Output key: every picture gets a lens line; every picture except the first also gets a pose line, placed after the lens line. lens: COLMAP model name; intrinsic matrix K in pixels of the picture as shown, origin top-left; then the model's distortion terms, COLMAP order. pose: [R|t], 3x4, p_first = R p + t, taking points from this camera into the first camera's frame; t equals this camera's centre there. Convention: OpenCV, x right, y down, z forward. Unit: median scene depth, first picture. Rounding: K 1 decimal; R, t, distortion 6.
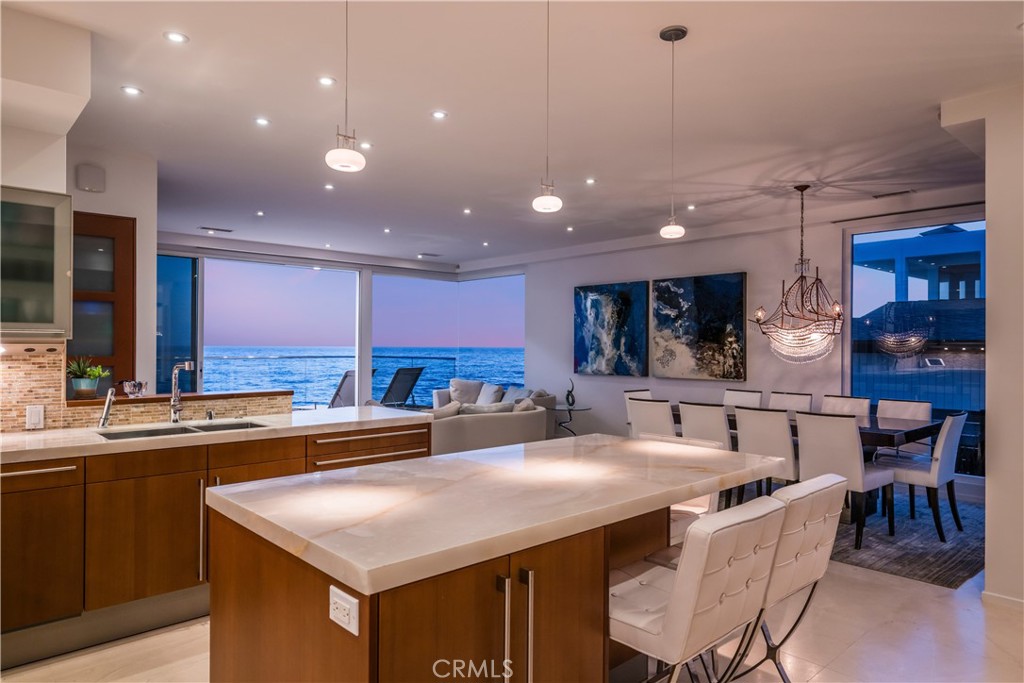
lens RADIAL K [[630.1, 0, 511.9], [0, 630.1, 340.8], [0, 0, 1]] dist [-0.003037, -0.000056]
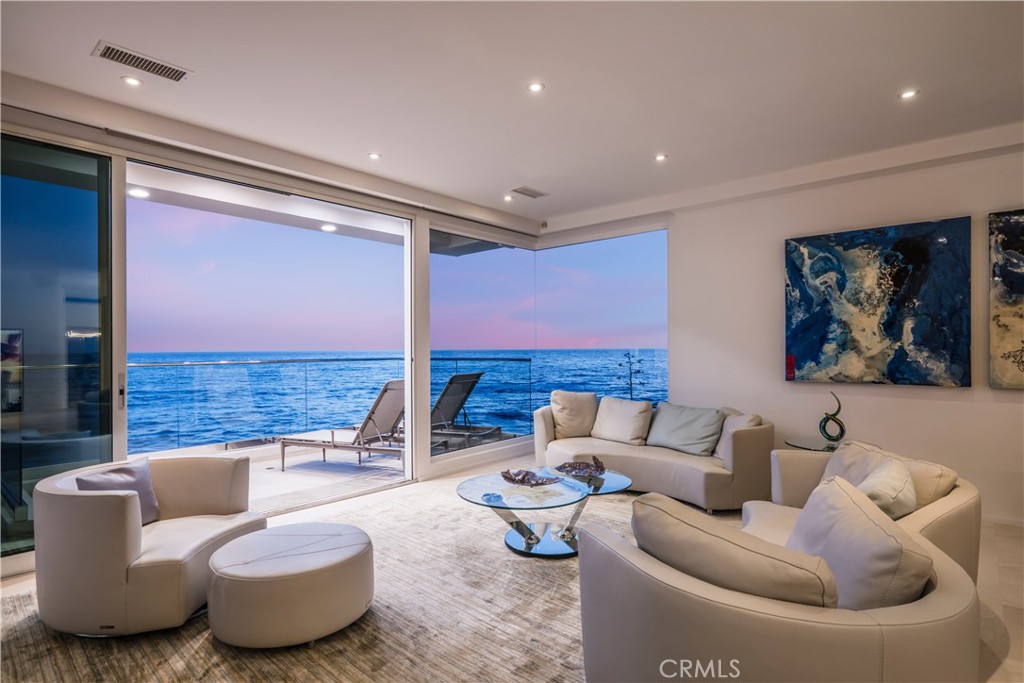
lens RADIAL K [[533.2, 0, 512.7], [0, 533.2, 347.2], [0, 0, 1]] dist [0.002089, 0.000171]
pose [[0.993430, -0.012054, 0.113801, -0.234805], [0.011290, 0.999909, 0.007358, 0.012724], [-0.113879, -0.006025, 0.993476, 0.541295]]
